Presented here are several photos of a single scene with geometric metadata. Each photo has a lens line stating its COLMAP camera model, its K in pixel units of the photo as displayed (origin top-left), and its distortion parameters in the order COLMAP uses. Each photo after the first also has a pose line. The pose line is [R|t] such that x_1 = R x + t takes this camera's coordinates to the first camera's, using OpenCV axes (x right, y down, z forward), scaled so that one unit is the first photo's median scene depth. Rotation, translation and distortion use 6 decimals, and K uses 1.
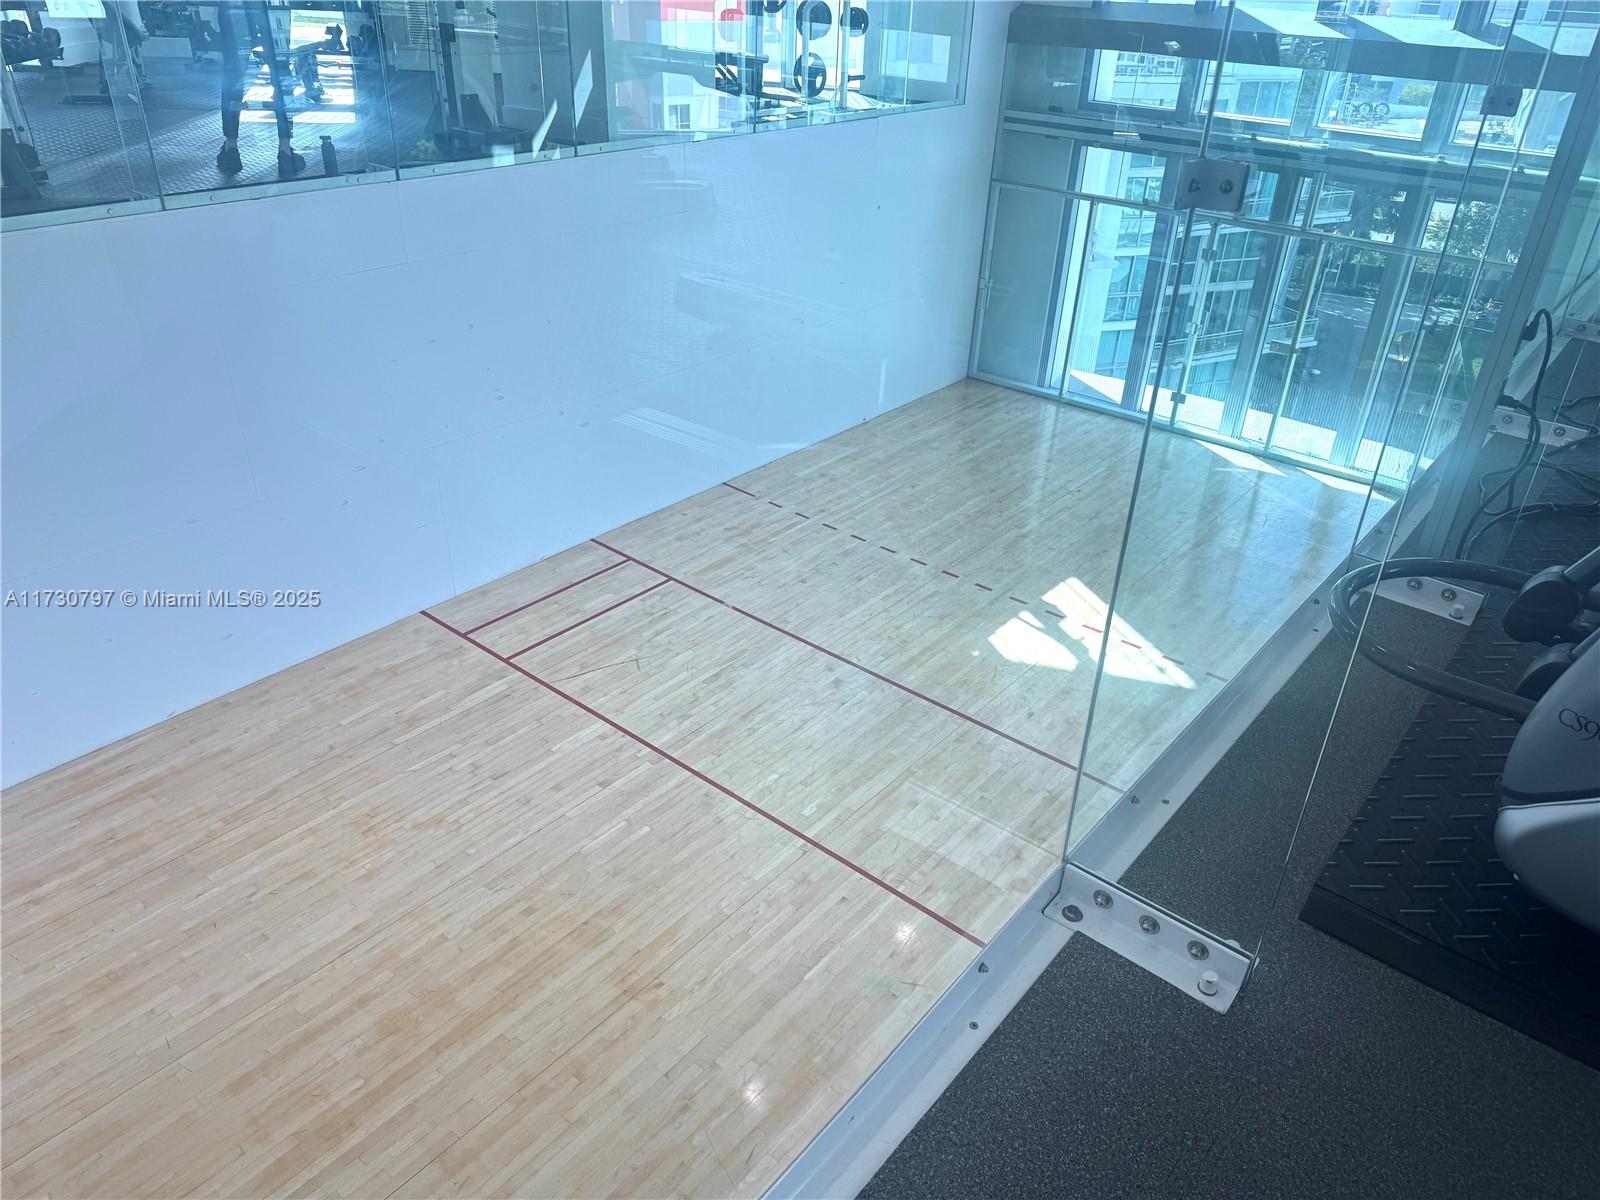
lens RADIAL K [[1119.0, 0, 800.0], [0, 1119.0, 600.0], [0, 0, 1]] dist [0.112966, -0.112704]
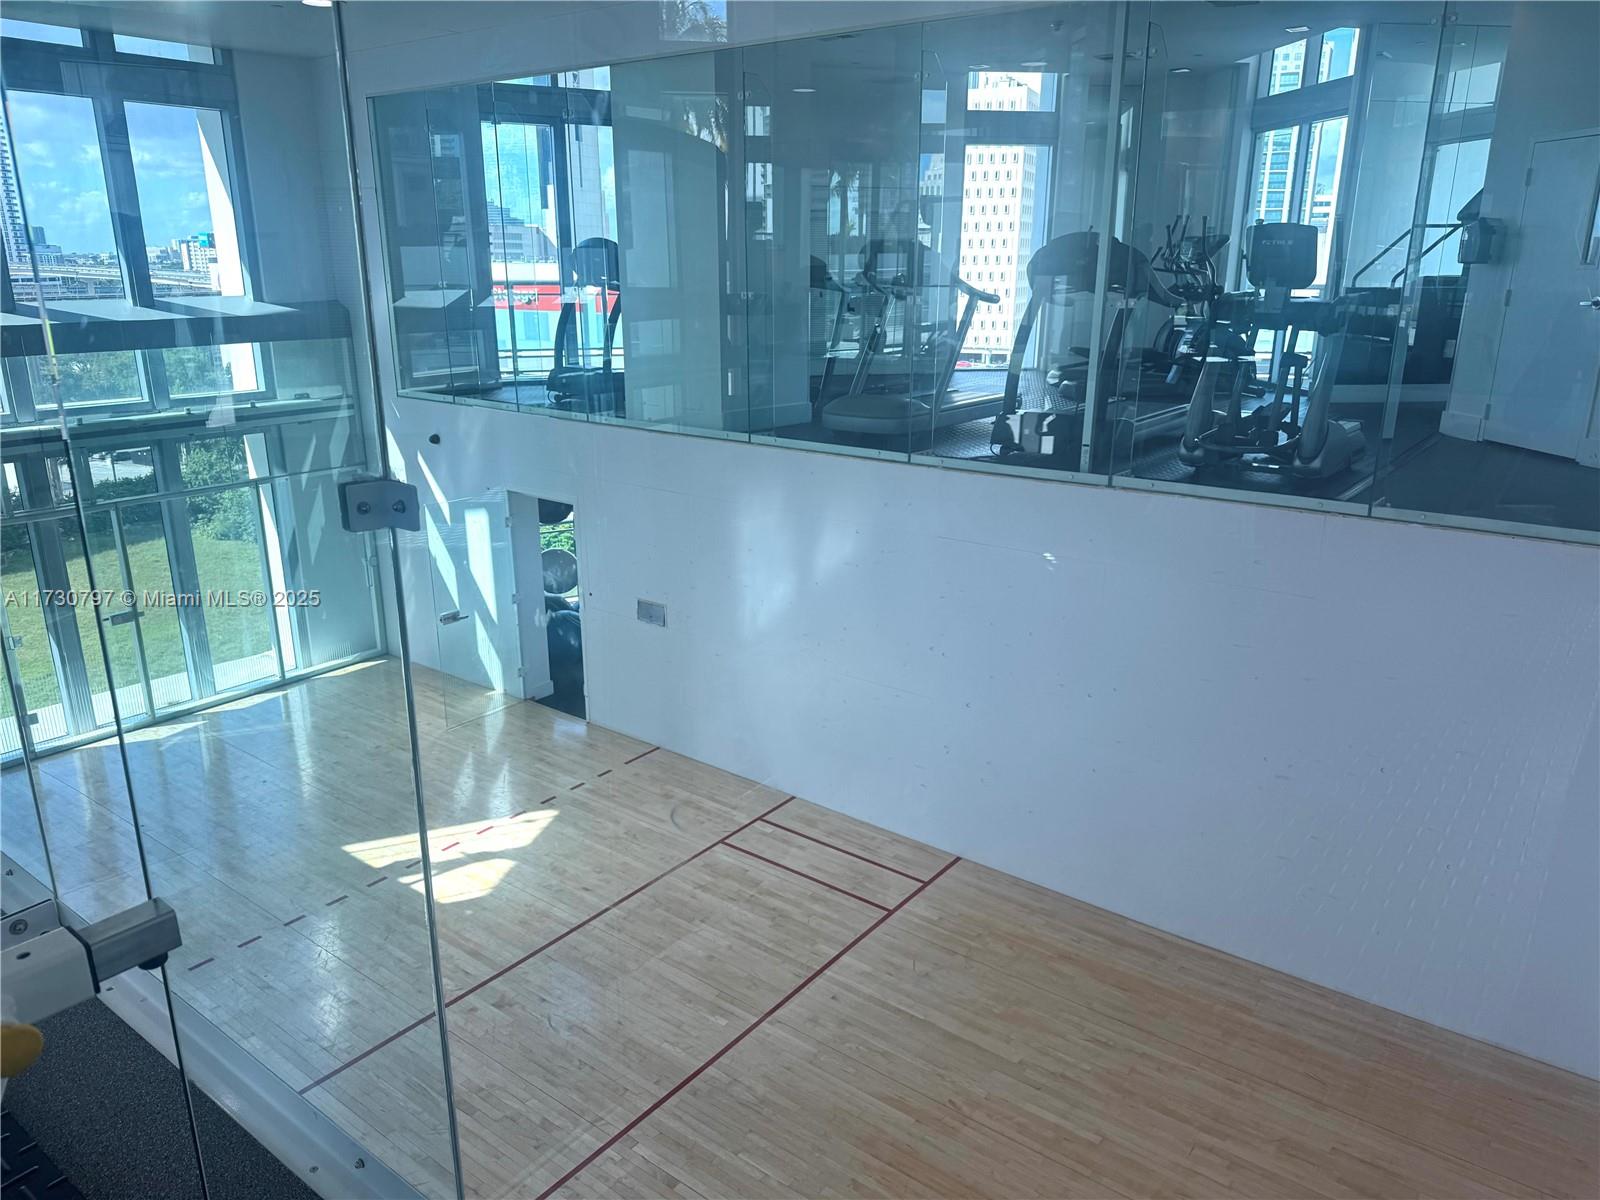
lens RADIAL K [[1119.0, 0, 800.0], [0, 1119.0, 600.0], [0, 0, 1]] dist [0.112966, -0.112704]
pose [[-0.042722, -0.325678, 0.944515, -0.574313], [0.503166, 0.809719, 0.301959, -0.269009], [-0.863133, 0.488148, 0.129277, 0.427933]]
